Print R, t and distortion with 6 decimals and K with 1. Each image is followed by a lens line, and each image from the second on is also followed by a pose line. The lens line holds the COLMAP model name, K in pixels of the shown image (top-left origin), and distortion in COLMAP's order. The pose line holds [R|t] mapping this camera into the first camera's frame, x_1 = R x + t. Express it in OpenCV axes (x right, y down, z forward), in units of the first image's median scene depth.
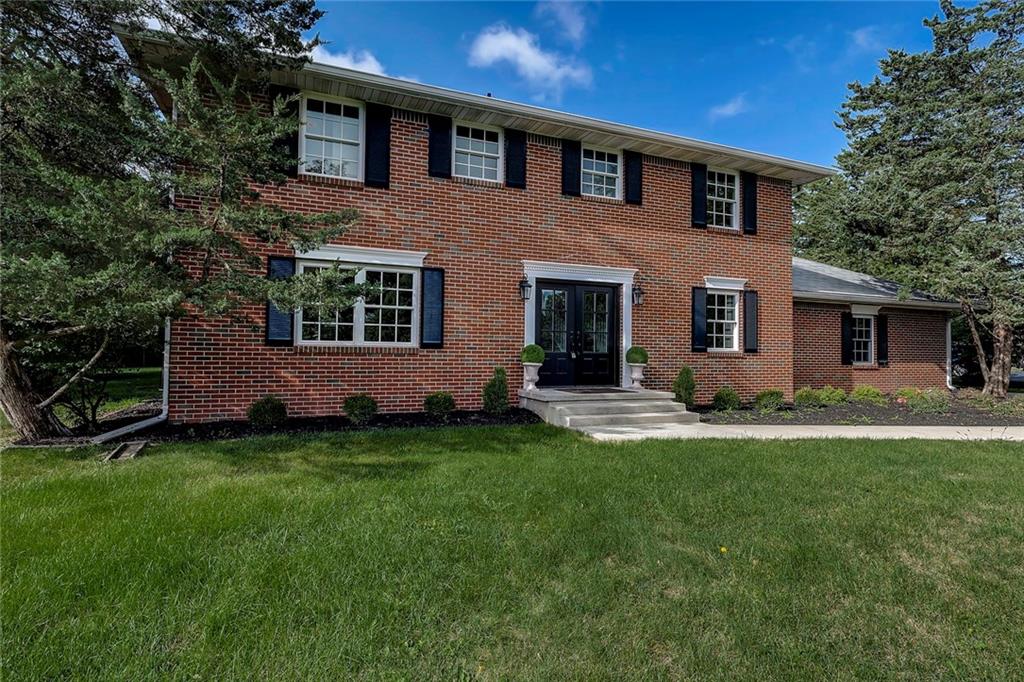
lens RADIAL K [[521.1, 0, 513.4], [0, 521.1, 346.2], [0, 0, 1]] dist [0.001766, -0.000140]
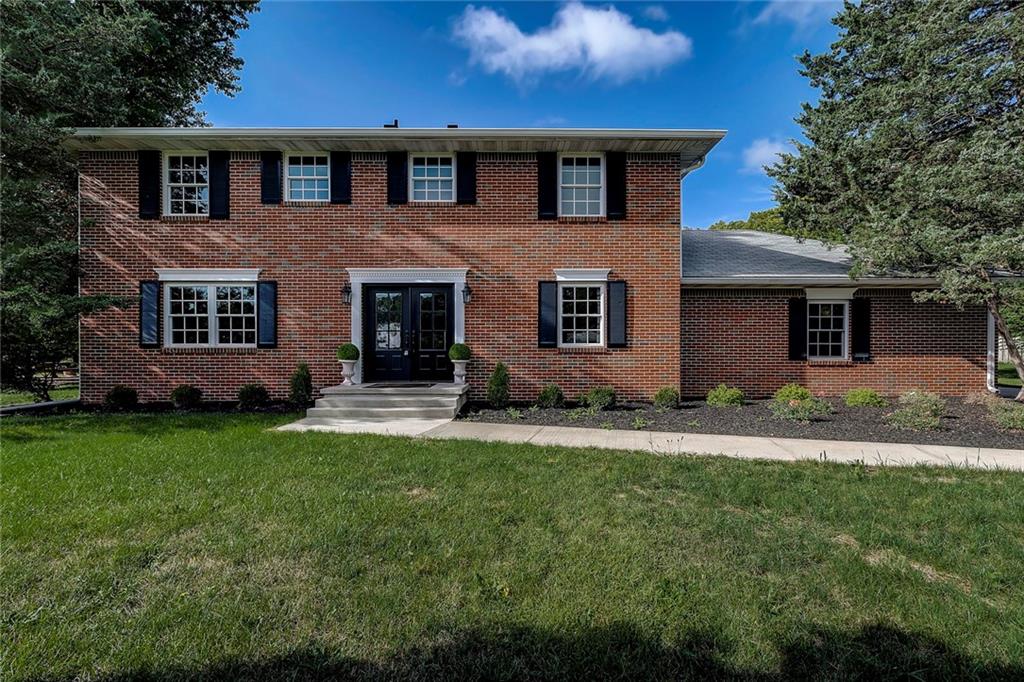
lens RADIAL K [[422.9, 0, 520.3], [0, 422.9, 362.5], [0, 0, 1]] dist [0.001752, 0.000073]
pose [[0.929467, -0.002214, -0.368898, 0.640804], [0.016229, 0.999259, 0.034895, 0.010749], [0.368547, -0.038421, 0.928815, 0.260496]]
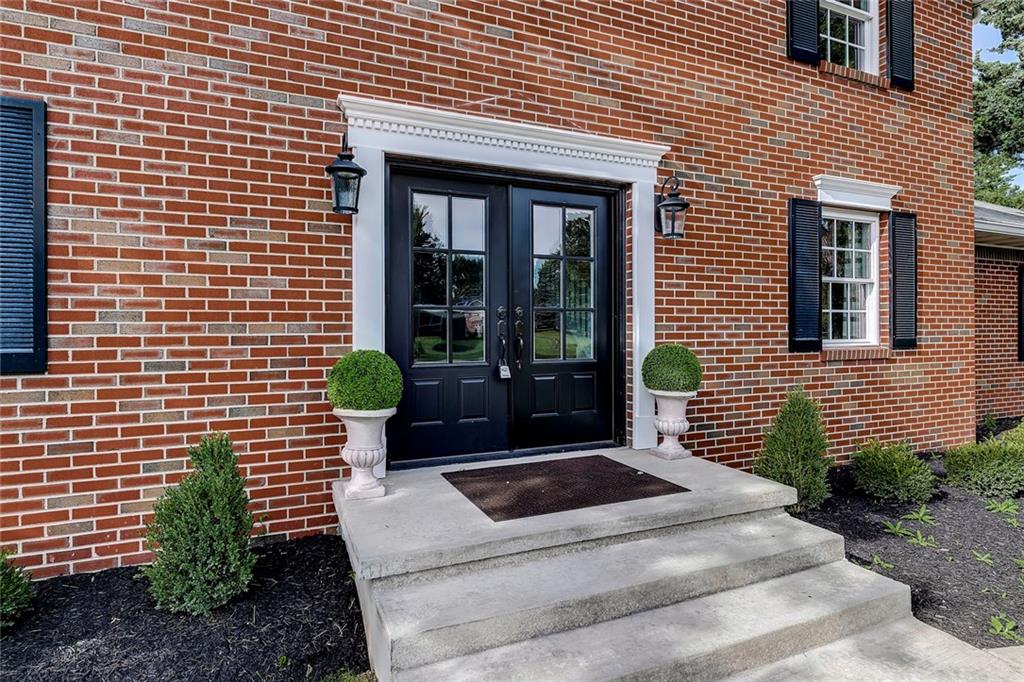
lens RADIAL K [[567.6, 0, 511.5], [0, 567.6, 333.9], [0, 0, 1]] dist [-0.003027, -0.000797]
pose [[0.999250, -0.012576, 0.036615, 0.102811], [0.011582, 0.999562, 0.027218, -0.019613], [-0.036941, -0.026773, 0.998959, 0.575594]]
